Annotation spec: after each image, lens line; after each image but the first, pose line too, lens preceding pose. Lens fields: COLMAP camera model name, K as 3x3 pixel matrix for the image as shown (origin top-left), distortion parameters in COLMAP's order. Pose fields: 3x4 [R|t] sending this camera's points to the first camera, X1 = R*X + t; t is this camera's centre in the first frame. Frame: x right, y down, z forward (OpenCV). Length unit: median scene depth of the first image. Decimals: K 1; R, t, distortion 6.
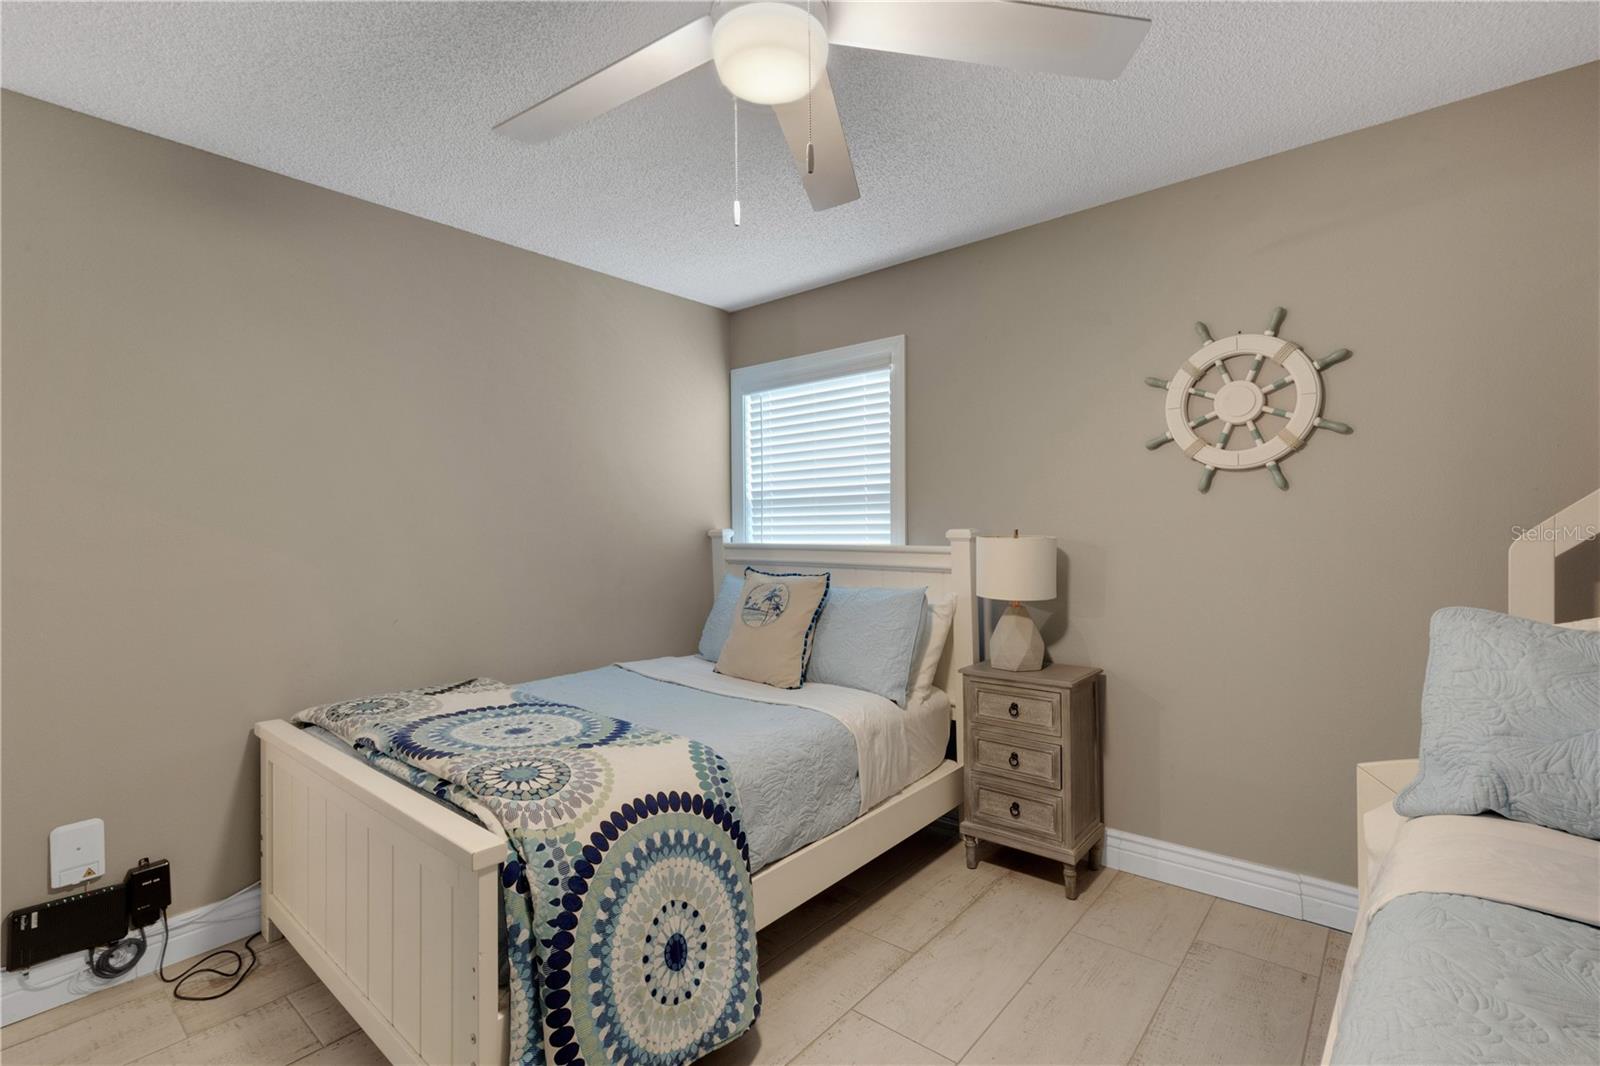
lens RADIAL K [[726.2, 0, 808.4], [0, 726.2, 528.1], [0, 0, 1]] dist [0.002253, 0.000086]
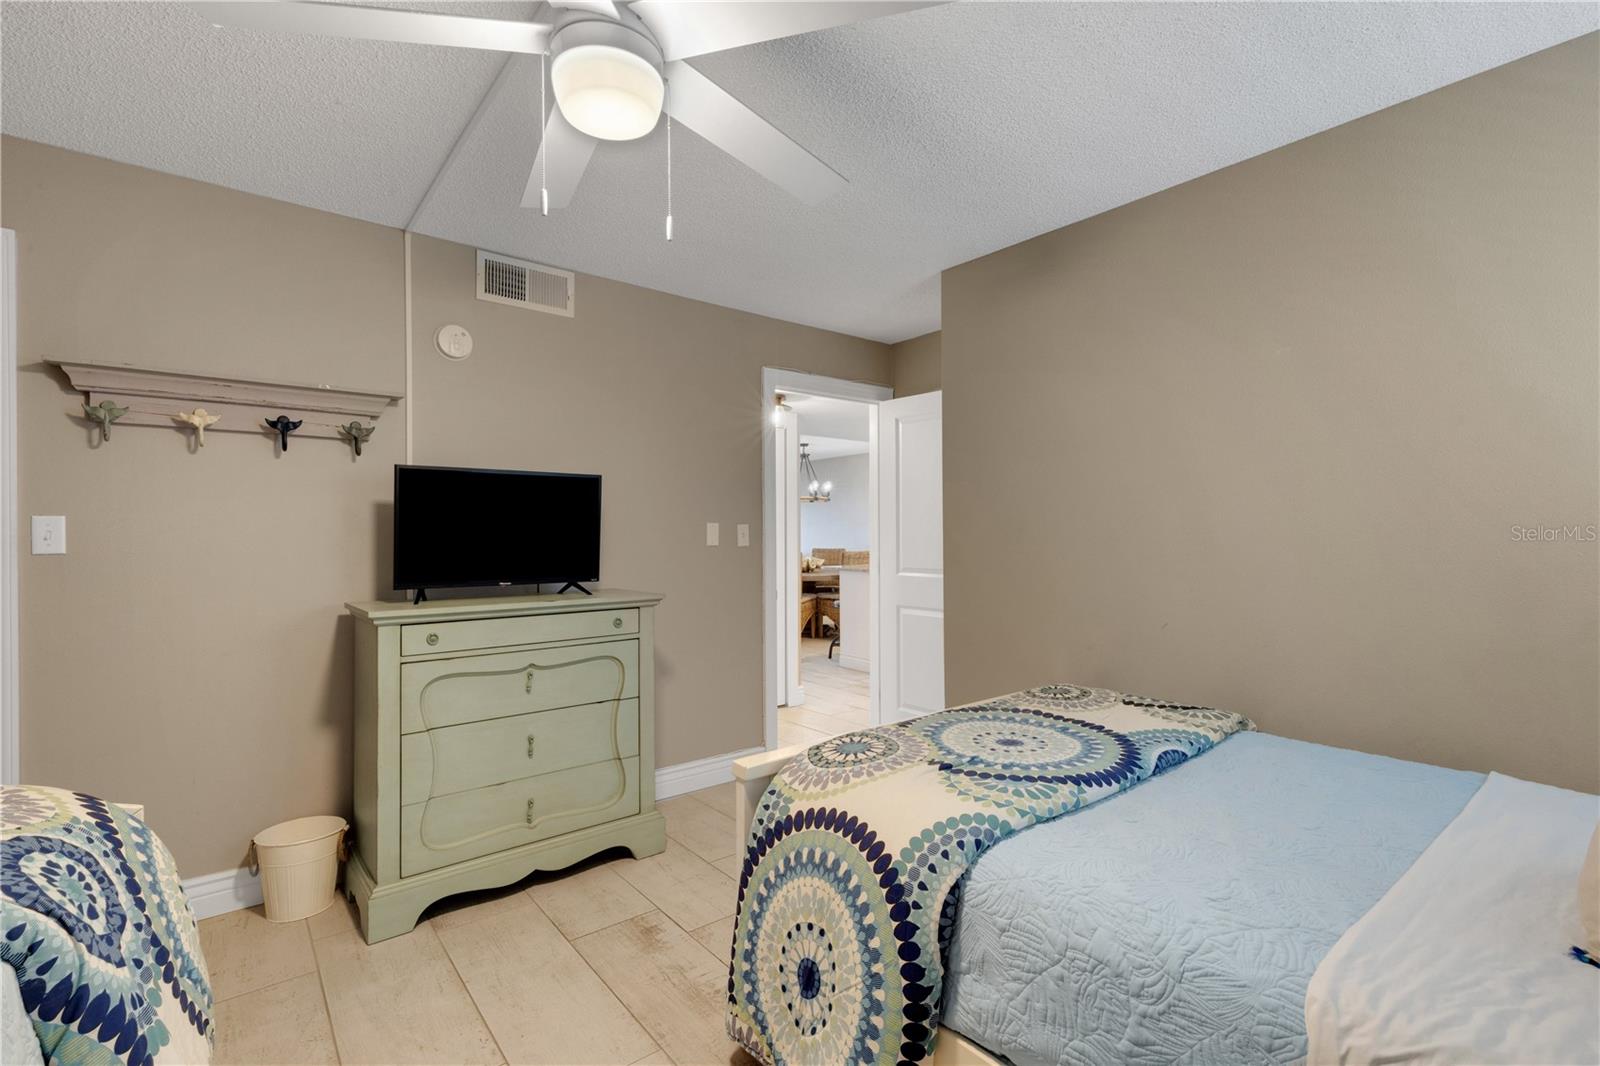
lens RADIAL K [[726.2, 0, 808.4], [0, 726.2, 528.1], [0, 0, 1]] dist [0.002253, 0.000086]
pose [[-0.194050, 0.003949, -0.980984, 0.629452], [0.002895, 0.999990, 0.003453, -0.006854], [0.980987, -0.002170, -0.194060, 0.999511]]
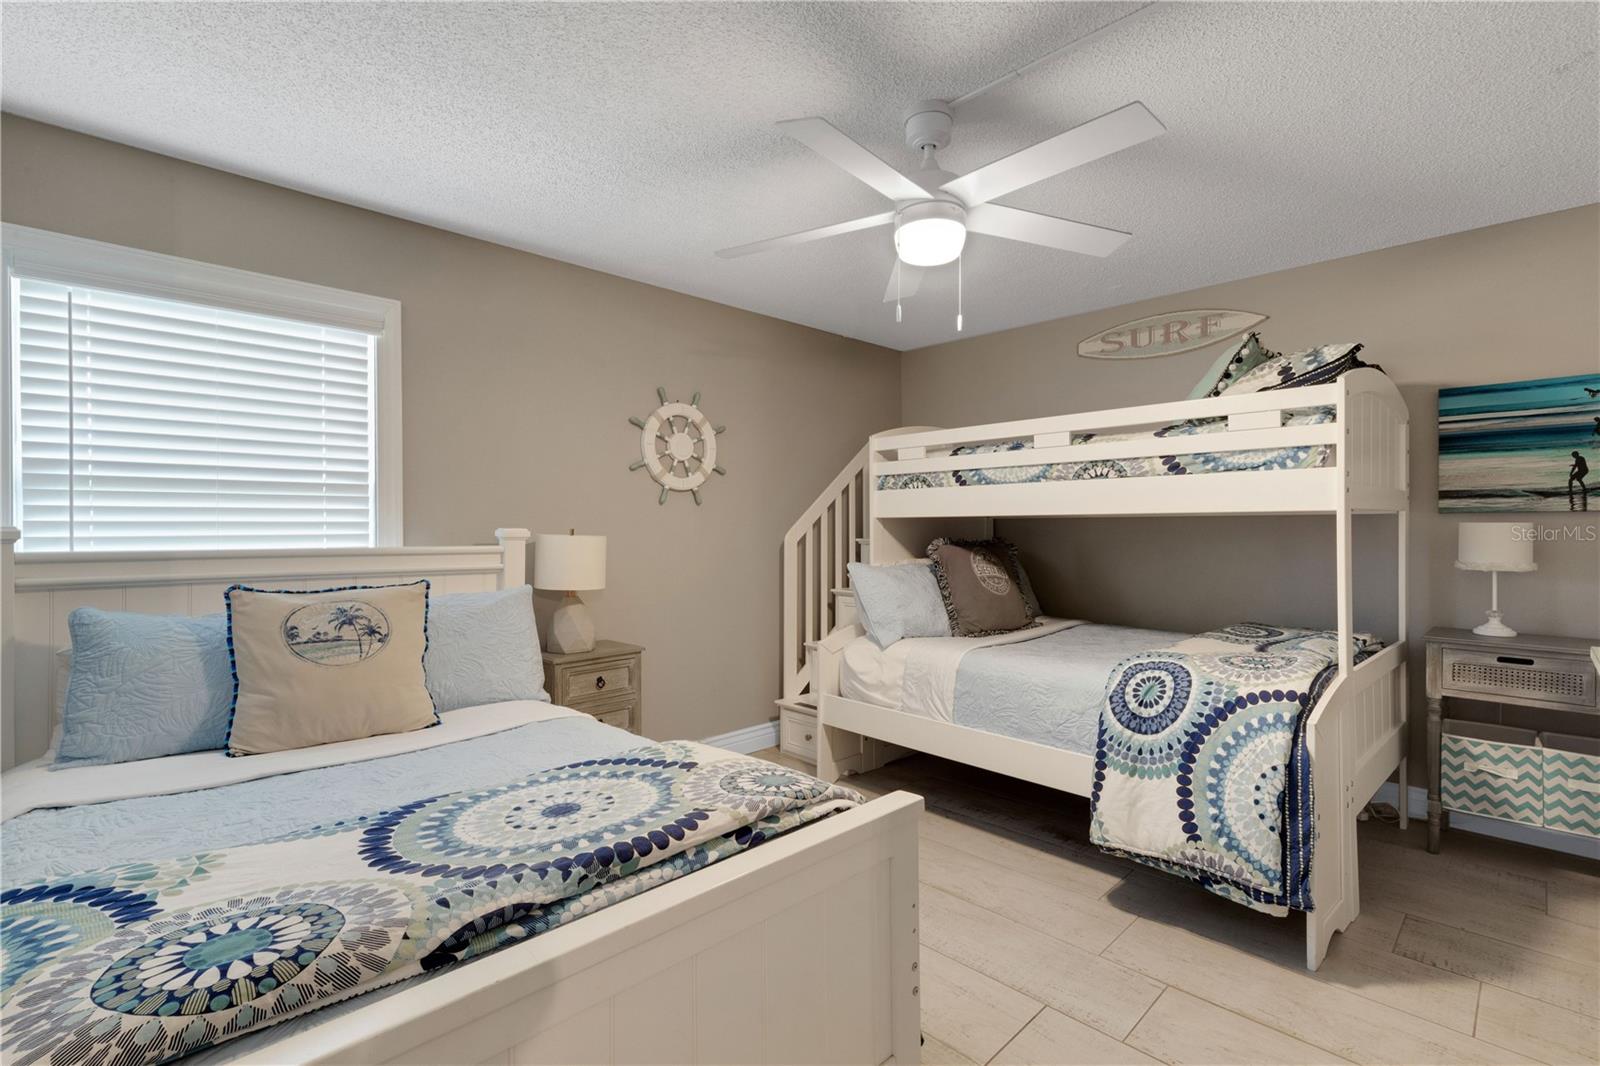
lens RADIAL K [[726.2, 0, 808.4], [0, 726.2, 528.1], [0, 0, 1]] dist [0.002253, 0.000086]
pose [[0.095326, 0.008434, 0.995410, -1.159634], [0.001205, 0.999962, -0.008588, 0.015722], [-0.995445, 0.002019, 0.095312, 0.752754]]
